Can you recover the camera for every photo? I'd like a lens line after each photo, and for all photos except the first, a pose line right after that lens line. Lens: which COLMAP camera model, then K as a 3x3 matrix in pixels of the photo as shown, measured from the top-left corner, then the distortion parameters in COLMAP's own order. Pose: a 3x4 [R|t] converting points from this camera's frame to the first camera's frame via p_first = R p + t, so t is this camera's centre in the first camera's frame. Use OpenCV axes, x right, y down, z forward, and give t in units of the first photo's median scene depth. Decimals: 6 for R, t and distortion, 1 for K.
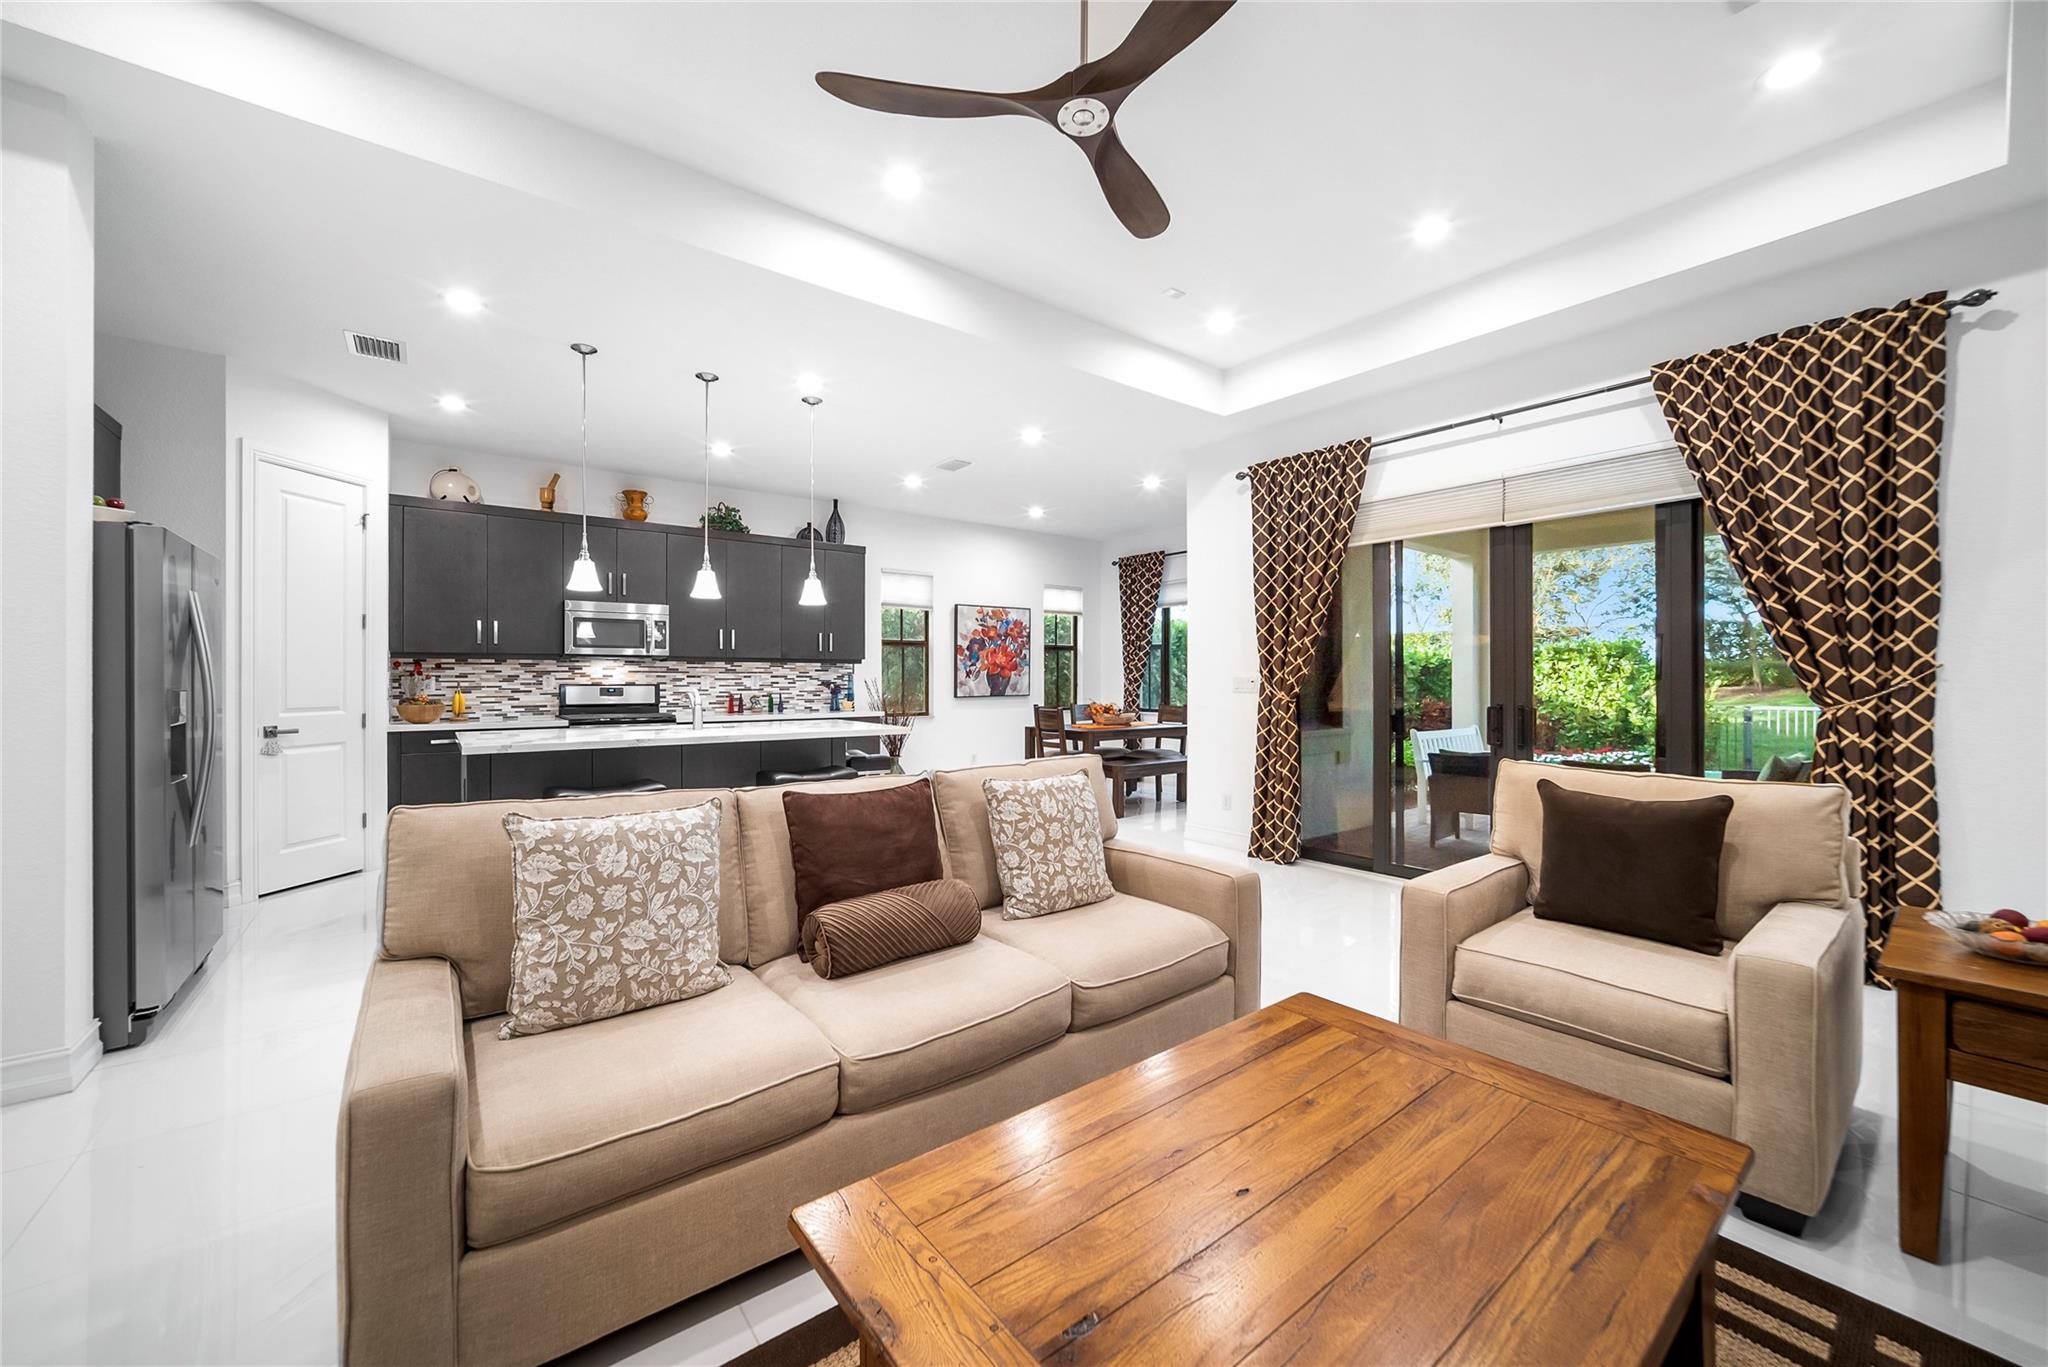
lens RADIAL K [[762.0, 0, 1017.4], [0, 762.0, 667.8], [0, 0, 1]] dist [-0.029164, 0.009273]
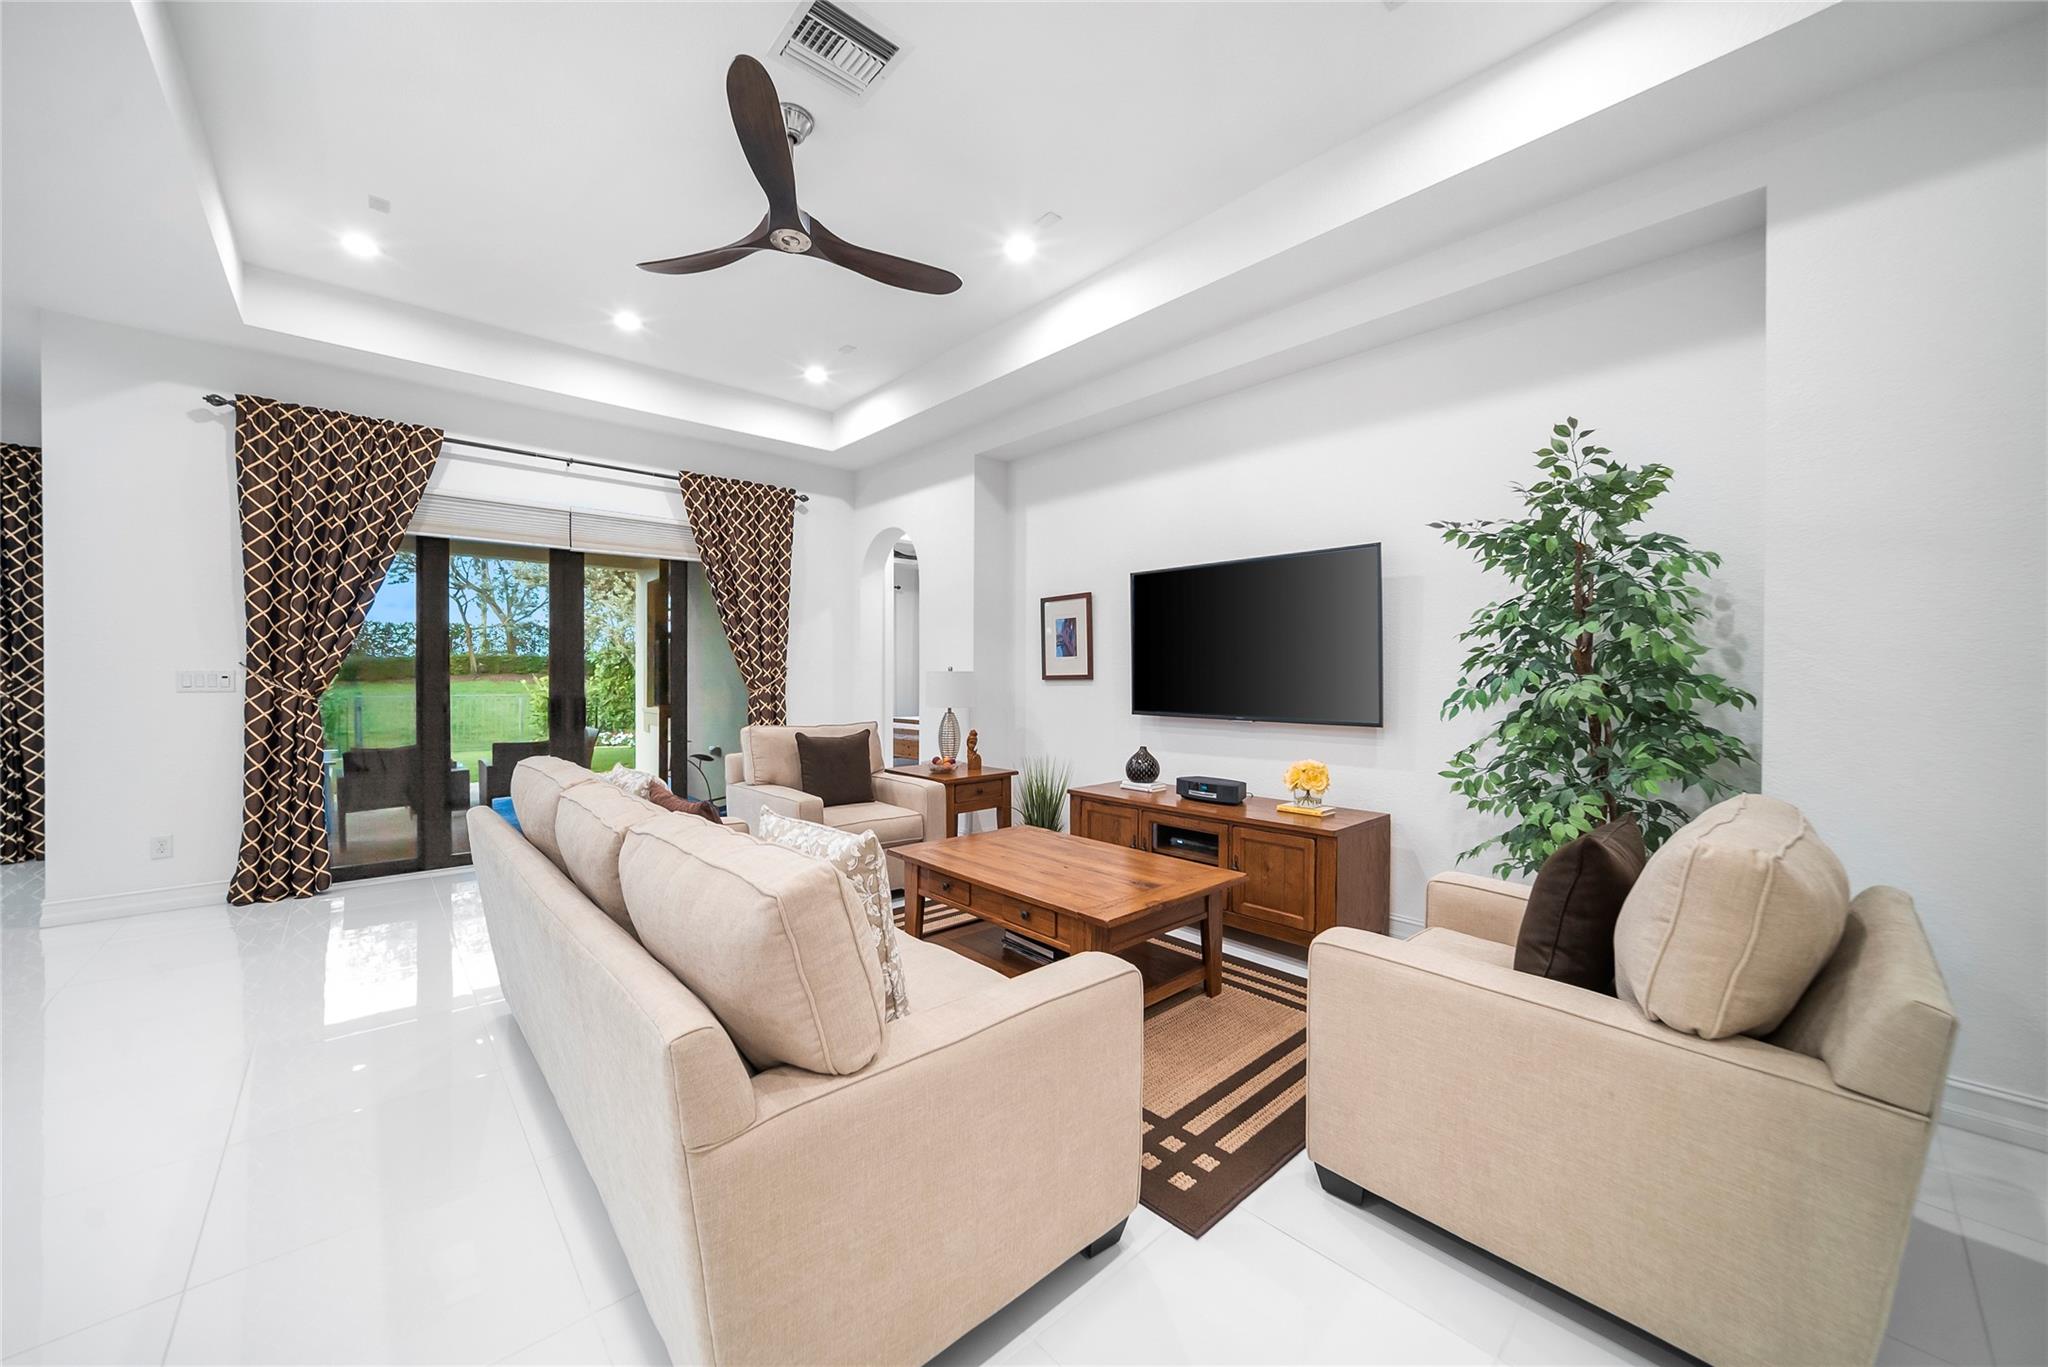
lens RADIAL K [[762.0, 0, 1027.4], [0, 762.0, 681.6], [0, 0, 1]] dist [-0.029164, 0.009273]
pose [[-0.080861, -0.008615, 0.996688, -0.400294], [-0.016220, 0.999842, 0.007327, 0.003253], [-0.996593, -0.015574, -0.080988, 0.216221]]
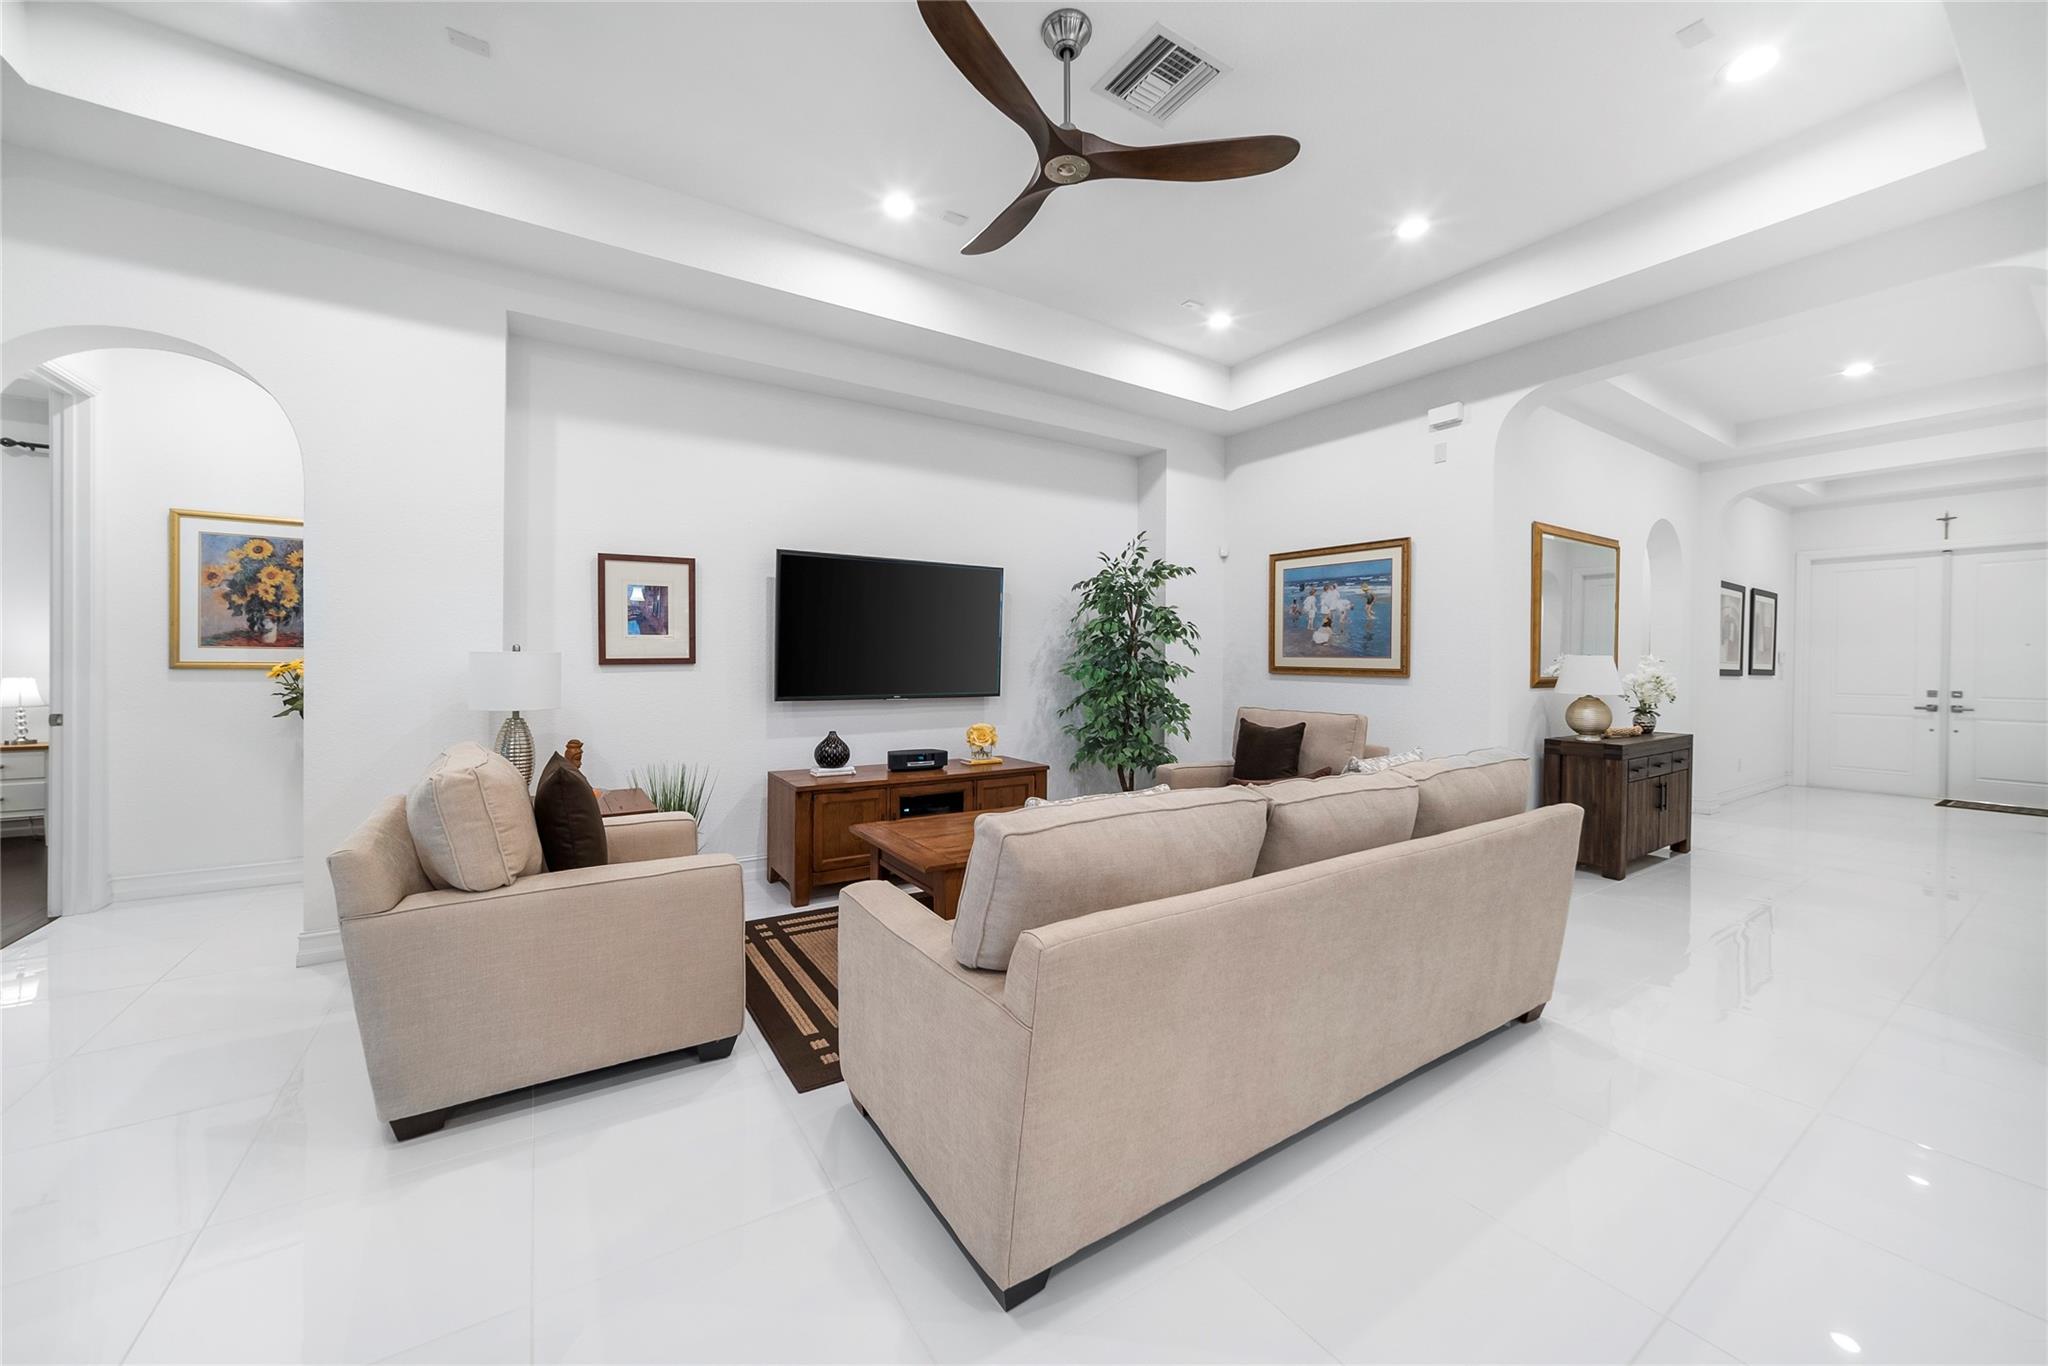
lens RADIAL K [[762.0, 0, 1025.8], [0, 762.0, 668.7], [0, 0, 1]] dist [-0.029164, 0.009273]
pose [[-0.997595, -0.008931, 0.068742, 0.014460], [-0.009012, 0.999959, -0.000875, 0.007610], [-0.068731, -0.001493, -0.997634, 0.677717]]
